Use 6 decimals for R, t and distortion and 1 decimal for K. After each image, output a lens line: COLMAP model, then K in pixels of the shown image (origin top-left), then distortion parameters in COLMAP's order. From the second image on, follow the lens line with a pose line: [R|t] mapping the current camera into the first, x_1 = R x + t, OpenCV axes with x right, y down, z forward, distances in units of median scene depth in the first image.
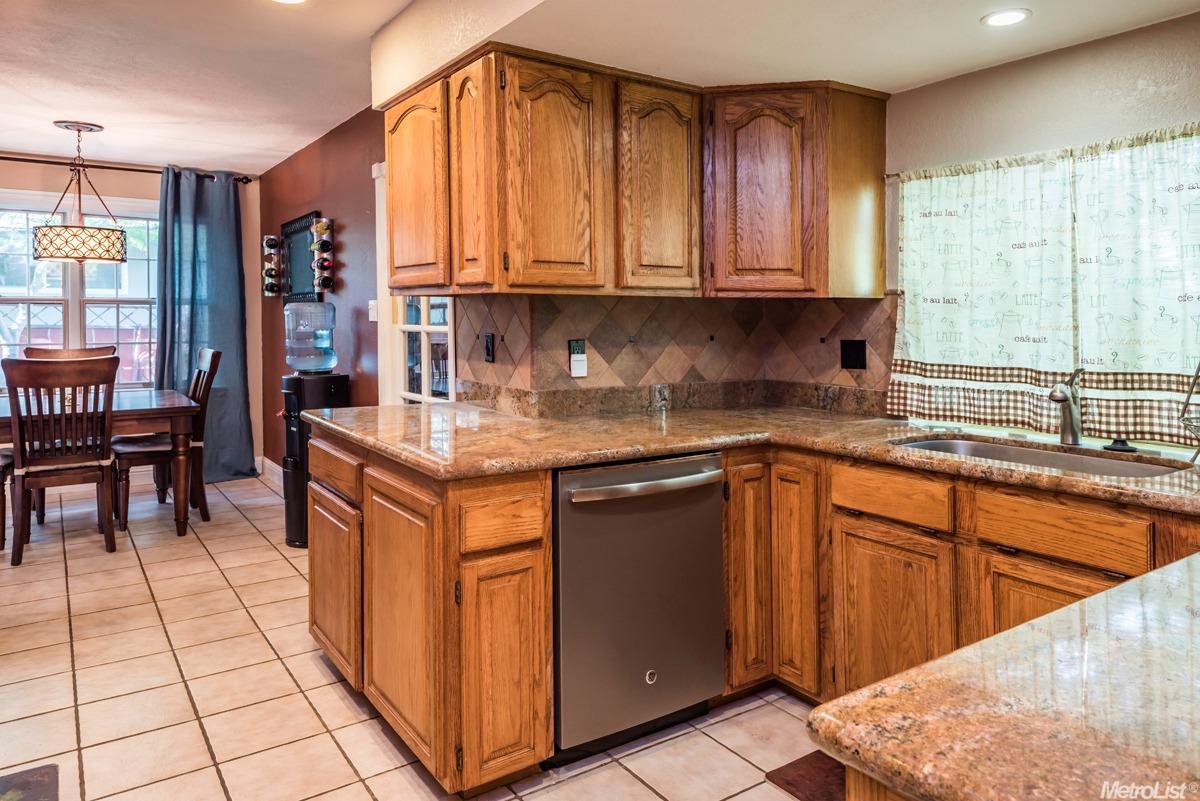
lens RADIAL K [[802.7, 0, 603.0], [0, 802.7, 343.4], [0, 0, 1]] dist [0.021239, -0.002211]
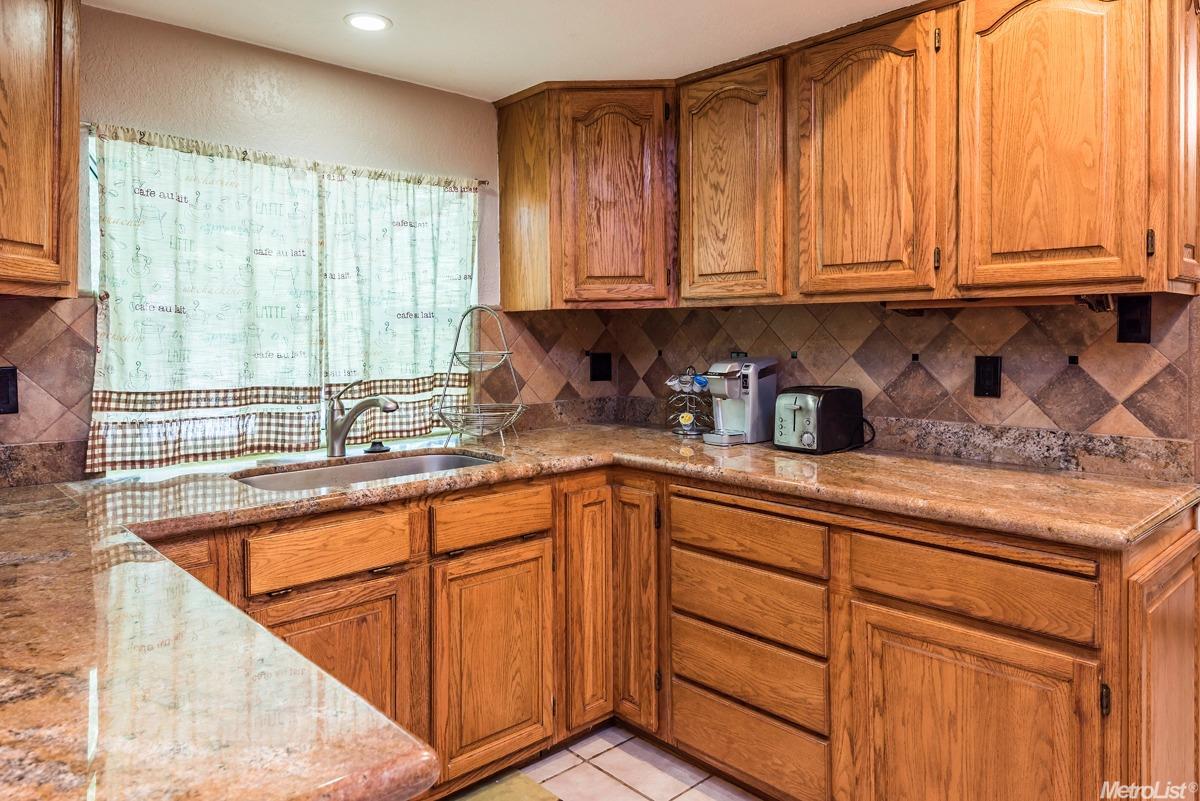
lens RADIAL K [[802.7, 0, 603.0], [0, 802.7, 343.4], [0, 0, 1]] dist [0.021239, -0.002211]
pose [[-0.150874, -0.010021, 0.988502, -0.437804], [0.033771, 0.999313, 0.015284, -0.019487], [-0.987976, 0.035688, -0.150432, 0.763106]]
